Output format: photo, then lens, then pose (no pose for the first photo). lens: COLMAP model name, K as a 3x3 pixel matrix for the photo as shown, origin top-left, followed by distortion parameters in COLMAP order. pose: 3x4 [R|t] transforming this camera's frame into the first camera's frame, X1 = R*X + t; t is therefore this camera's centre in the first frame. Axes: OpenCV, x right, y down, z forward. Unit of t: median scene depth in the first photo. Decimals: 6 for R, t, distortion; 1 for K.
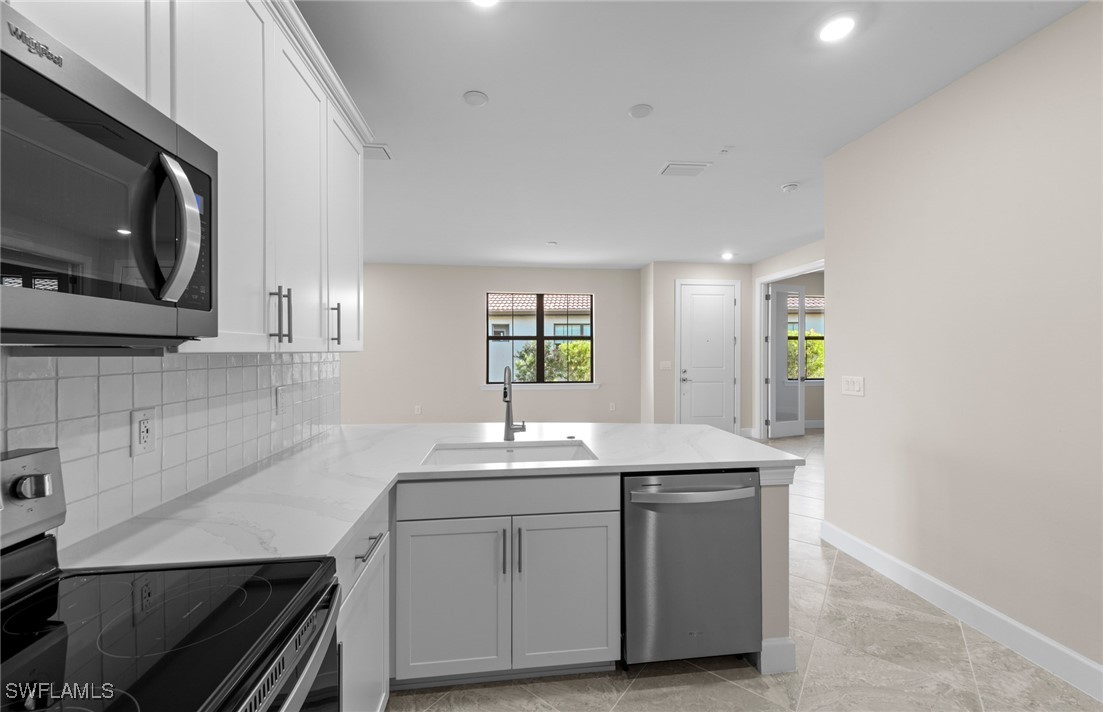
lens RADIAL K [[455.2, 0, 551.5], [0, 455.2, 356.0], [0, 0, 1]] dist [0.000147, 0.000160]
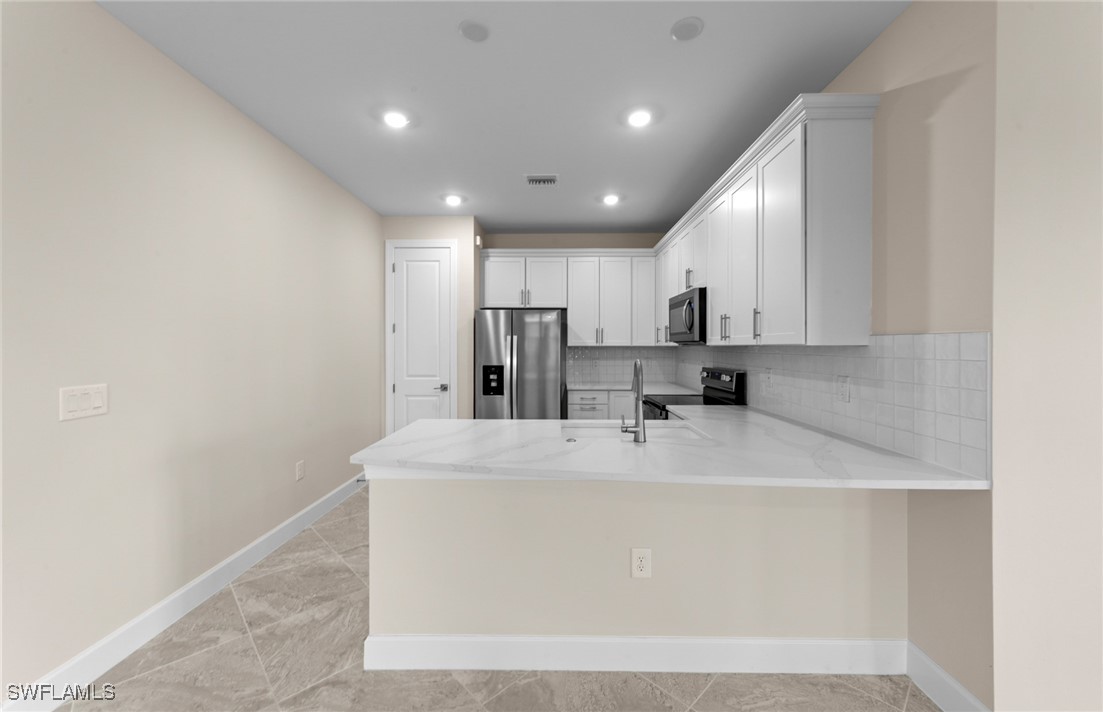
lens RADIAL K [[423.3, 0, 552.4], [0, 423.3, 347.2], [0, 0, 1]] dist [0.001099, 0.000087]
pose [[-0.991800, 0.000190, 0.127798, -0.026274], [0.001877, 0.999913, 0.013082, -0.015298], [-0.127784, 0.013215, -0.991714, 1.804281]]
